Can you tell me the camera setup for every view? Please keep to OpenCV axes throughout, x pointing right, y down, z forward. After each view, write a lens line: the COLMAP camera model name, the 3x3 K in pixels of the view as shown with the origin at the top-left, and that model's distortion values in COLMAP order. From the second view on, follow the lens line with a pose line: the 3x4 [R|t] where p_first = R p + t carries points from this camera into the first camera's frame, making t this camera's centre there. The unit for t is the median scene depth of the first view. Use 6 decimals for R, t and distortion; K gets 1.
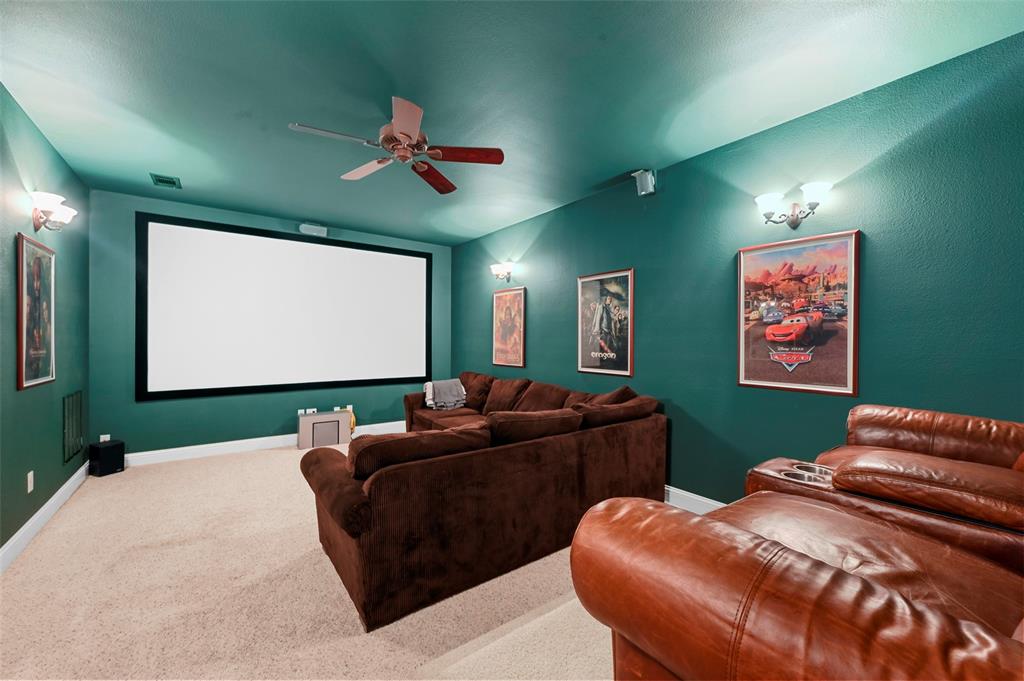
lens RADIAL K [[403.1, 0, 512.0], [0, 403.1, 340.5], [0, 0, 1]] dist [0.000135, 0.000144]
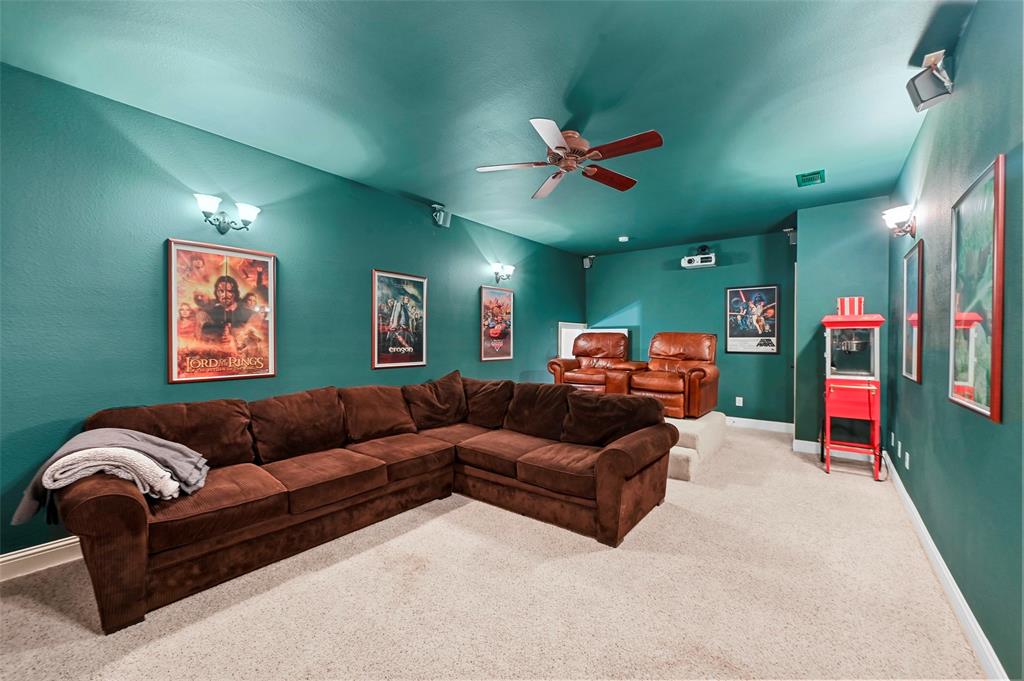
lens RADIAL K [[403.1, 0, 512.0], [0, 403.1, 340.5], [0, 0, 1]] dist [0.000135, 0.000144]
pose [[-0.263236, -0.014738, 0.964619, -0.908208], [-0.008063, 0.999882, 0.013077, -0.004836], [-0.964698, -0.004335, -0.263323, 1.014099]]
